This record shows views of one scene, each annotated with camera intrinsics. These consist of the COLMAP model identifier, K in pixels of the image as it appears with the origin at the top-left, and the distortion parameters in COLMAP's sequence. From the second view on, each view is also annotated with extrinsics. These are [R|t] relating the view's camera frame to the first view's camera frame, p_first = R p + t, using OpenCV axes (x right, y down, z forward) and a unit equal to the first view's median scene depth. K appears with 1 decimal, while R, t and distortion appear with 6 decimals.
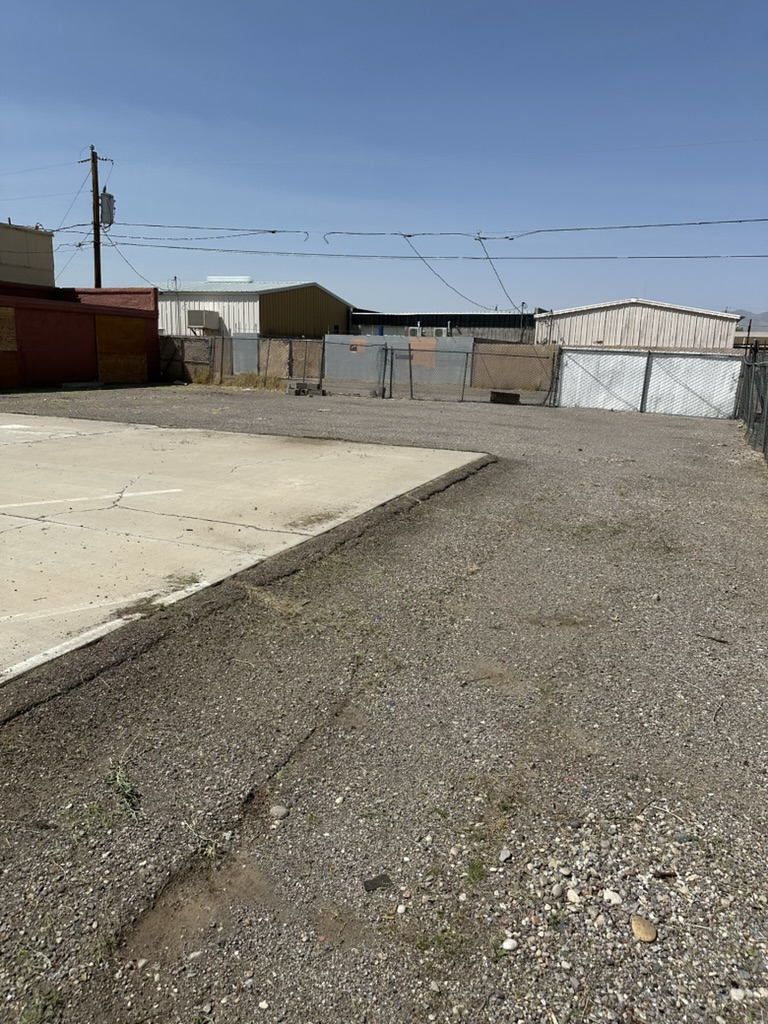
lens RADIAL K [[715.3, 0, 379.2], [0, 715.3, 514.4], [0, 0, 1]] dist [0.051268, -0.065142]
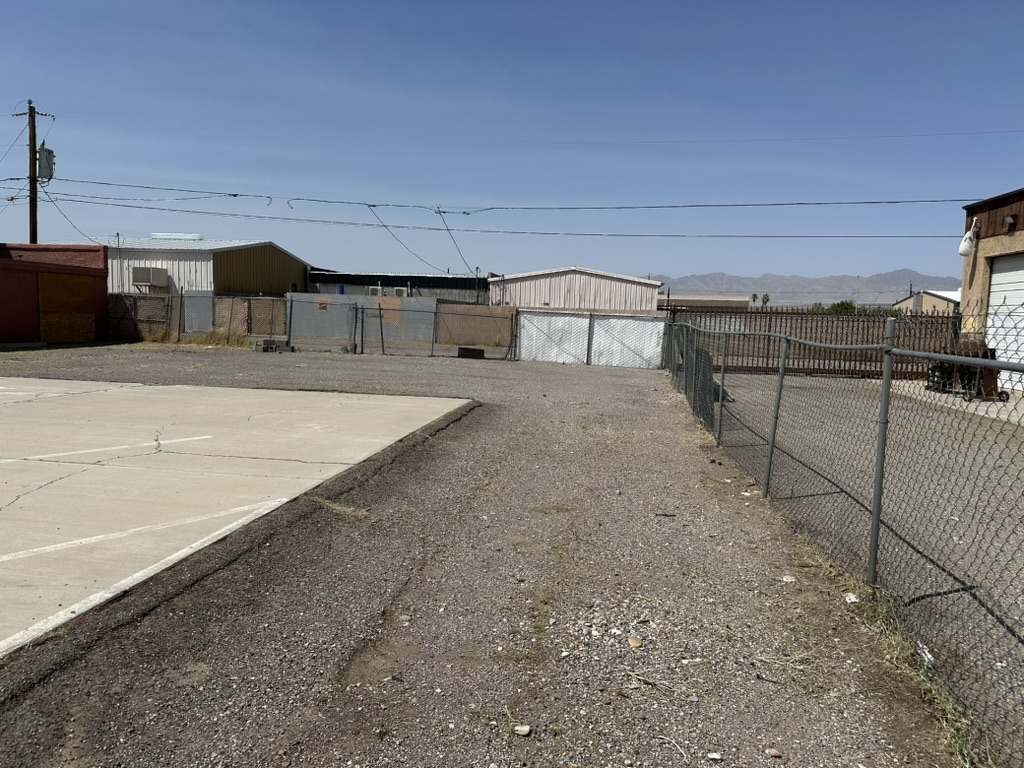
lens RADIAL K [[715.3, 0, 529.9], [0, 715.3, 389.5], [0, 0, 1]] dist [0.051268, -0.065142]
pose [[0.963076, -0.025696, 0.268002, -0.057402], [0.055577, 0.992970, -0.104511, 0.021574], [-0.263432, 0.115547, 0.957733, -0.117769]]
